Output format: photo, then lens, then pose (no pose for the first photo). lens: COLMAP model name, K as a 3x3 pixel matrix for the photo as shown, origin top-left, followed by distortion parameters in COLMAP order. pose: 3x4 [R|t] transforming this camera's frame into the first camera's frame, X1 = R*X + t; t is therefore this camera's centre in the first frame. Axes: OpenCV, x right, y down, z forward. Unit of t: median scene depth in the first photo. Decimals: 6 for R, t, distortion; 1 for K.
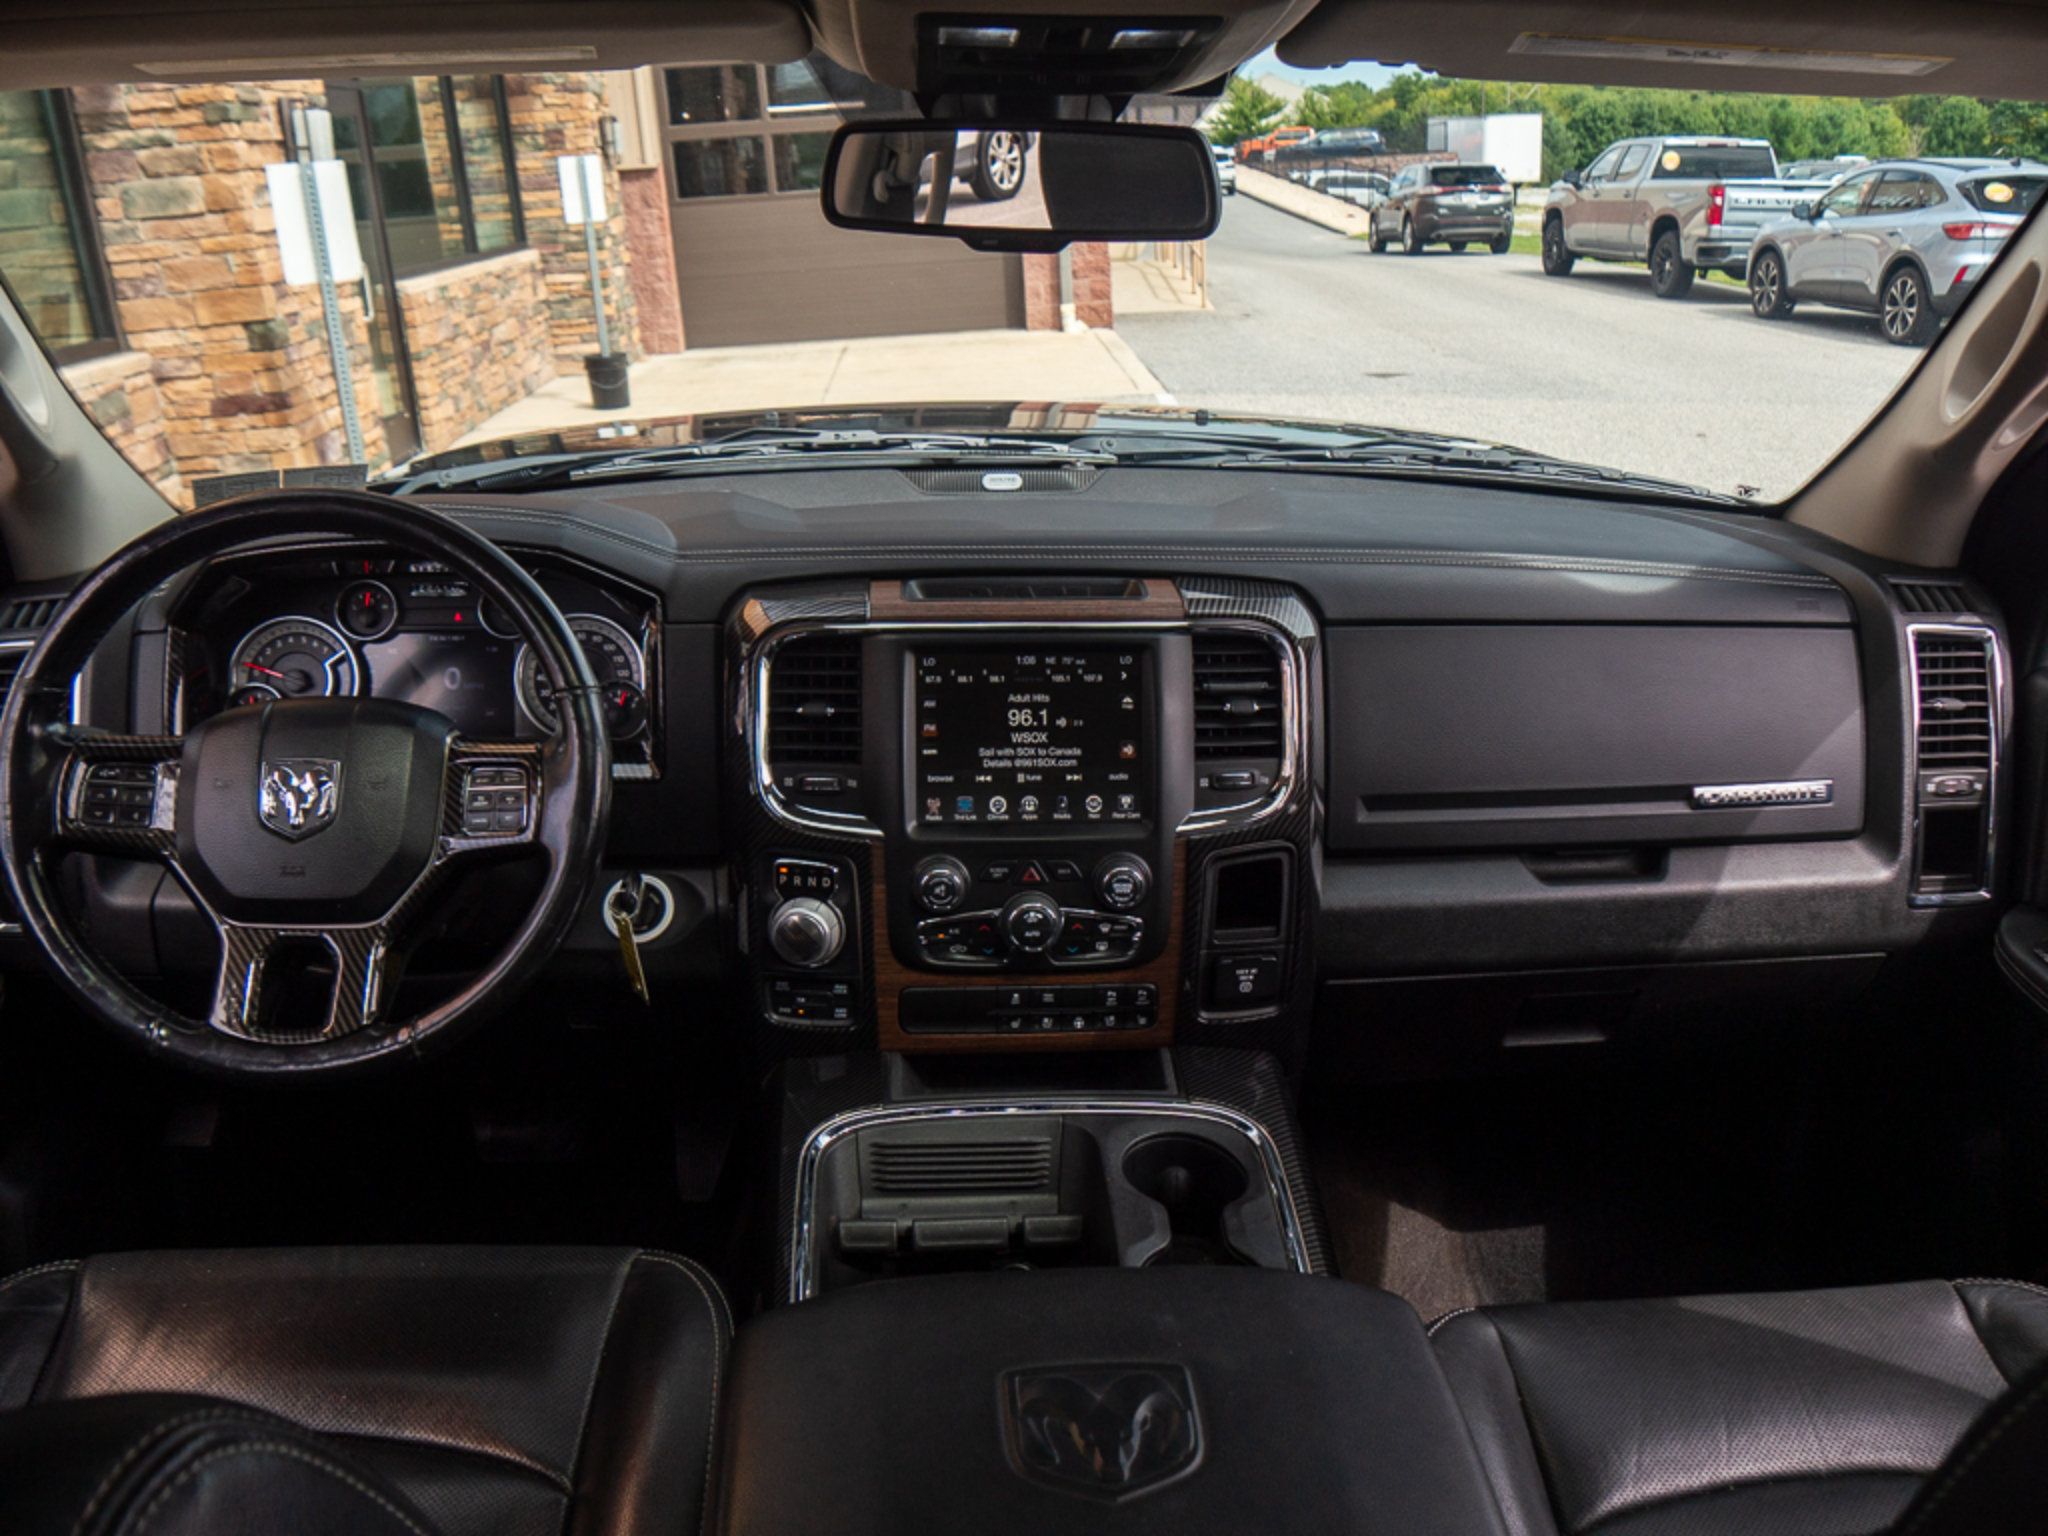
lens RADIAL K [[1740.5, 0, 1019.6], [0, 1740.5, 752.6], [0, 0, 1]] dist [-0.051314, 0.024201]
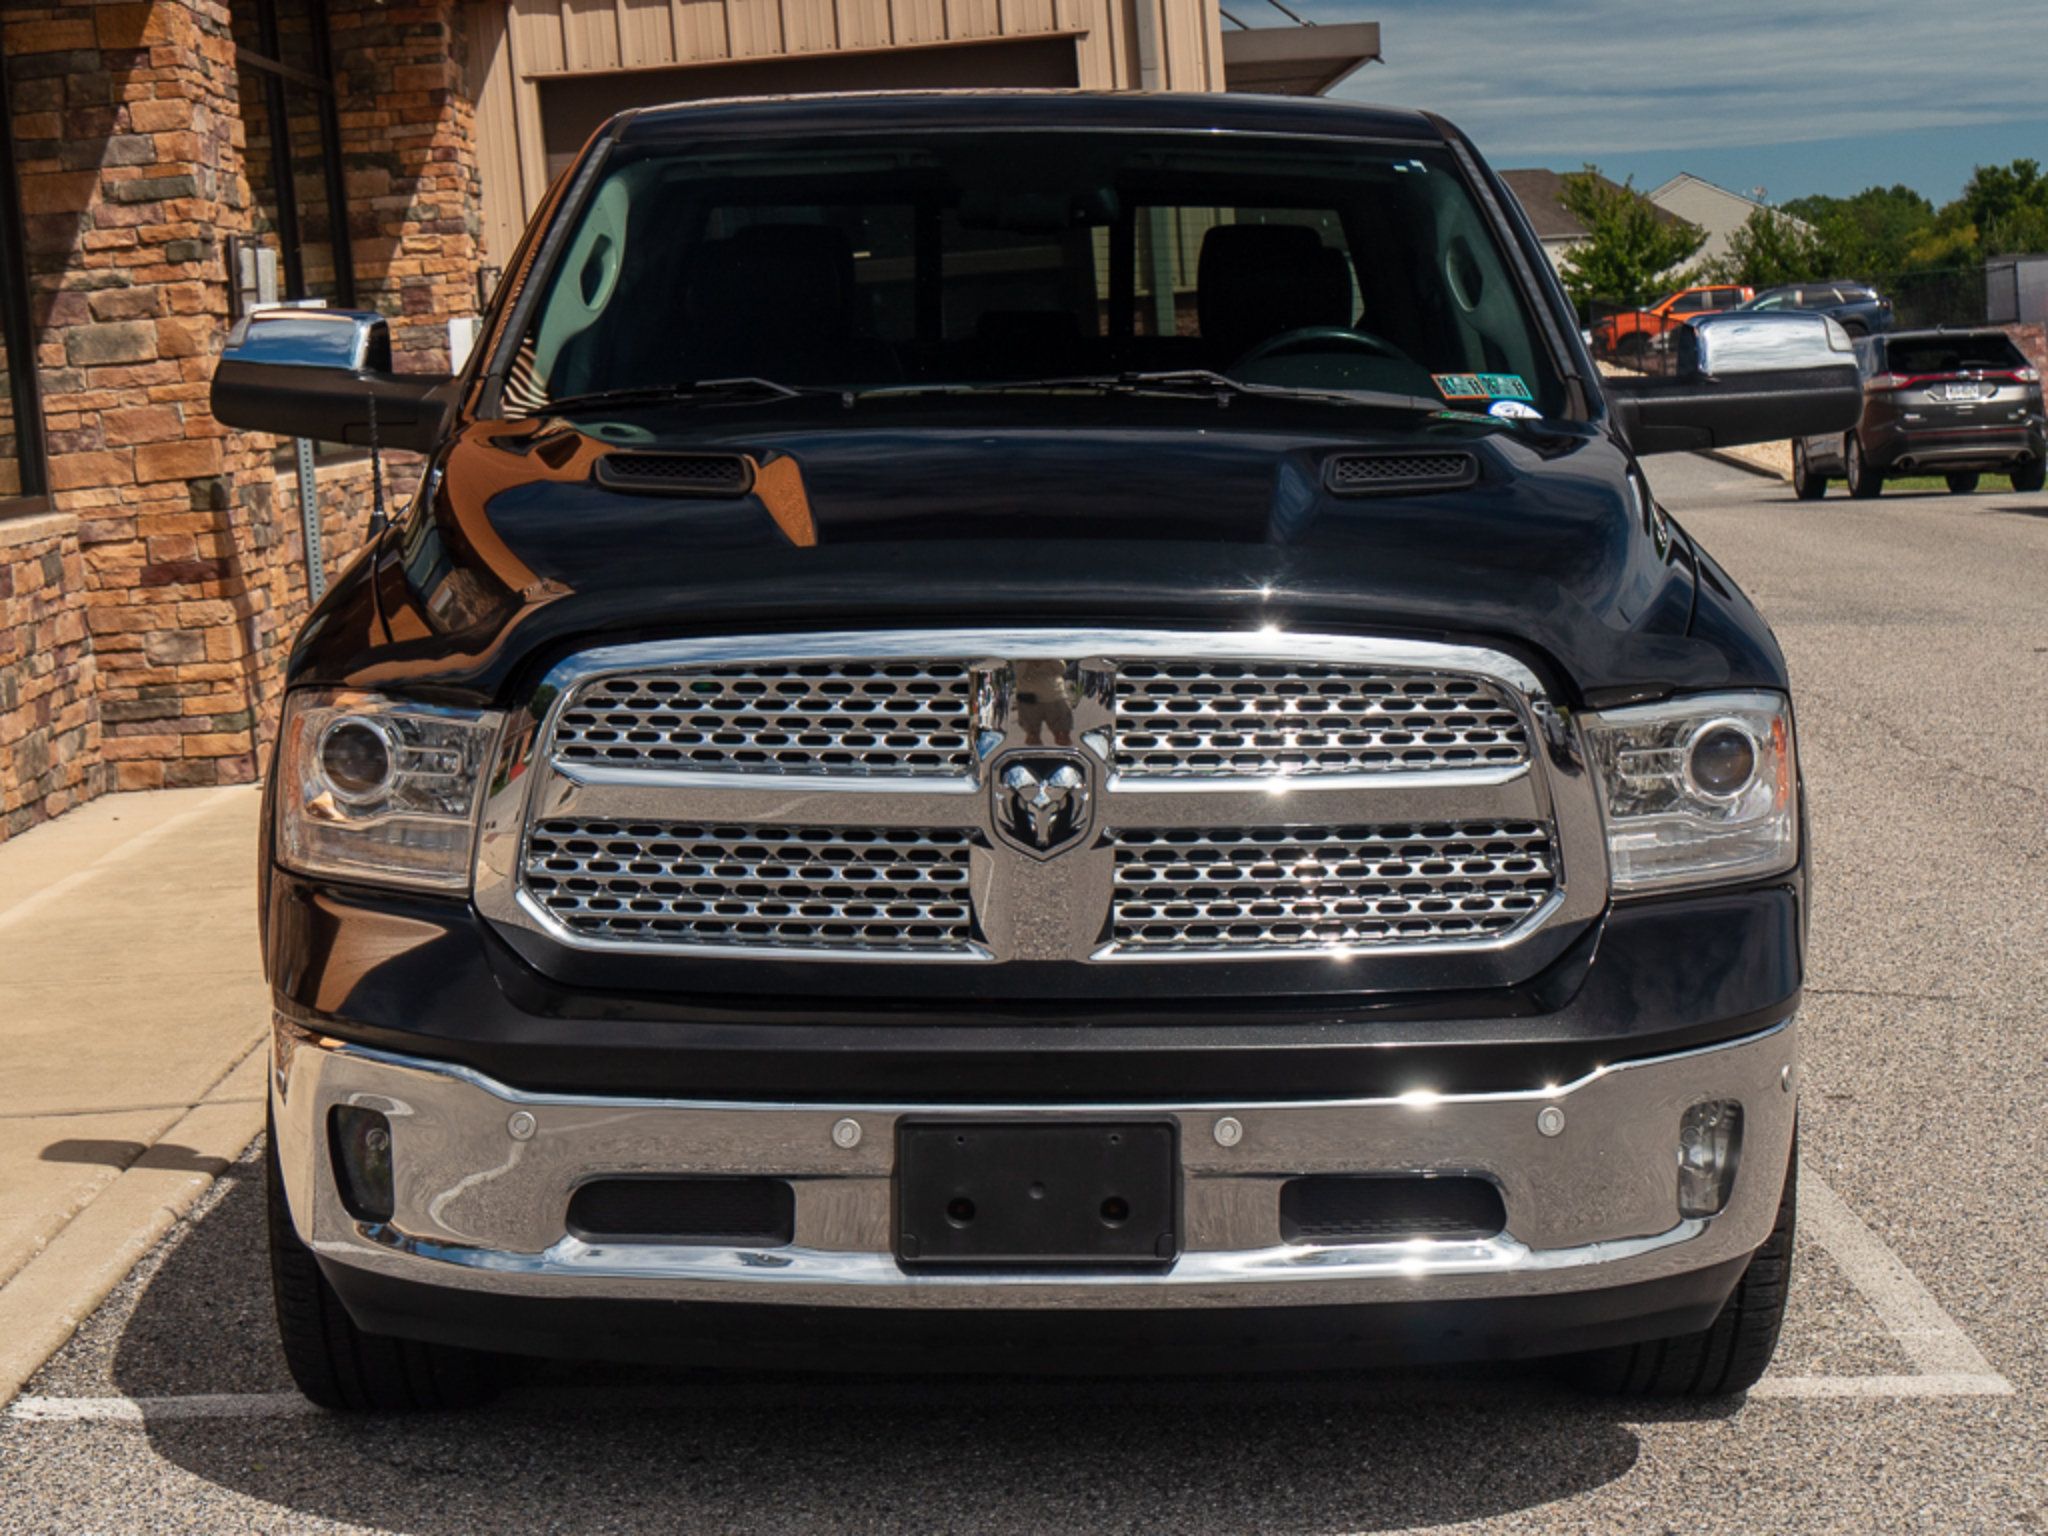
lens RADIAL K [[4007.2, 0, 1019.6], [0, 4007.2, 758.0], [0, 0, 1]] dist [0.064285, 0.000000]
pose [[0.999211, -0.013430, -0.037364, 0.023741], [0.004384, 0.972624, -0.232345, 0.182418], [0.039461, 0.231998, 0.971915, -0.469764]]
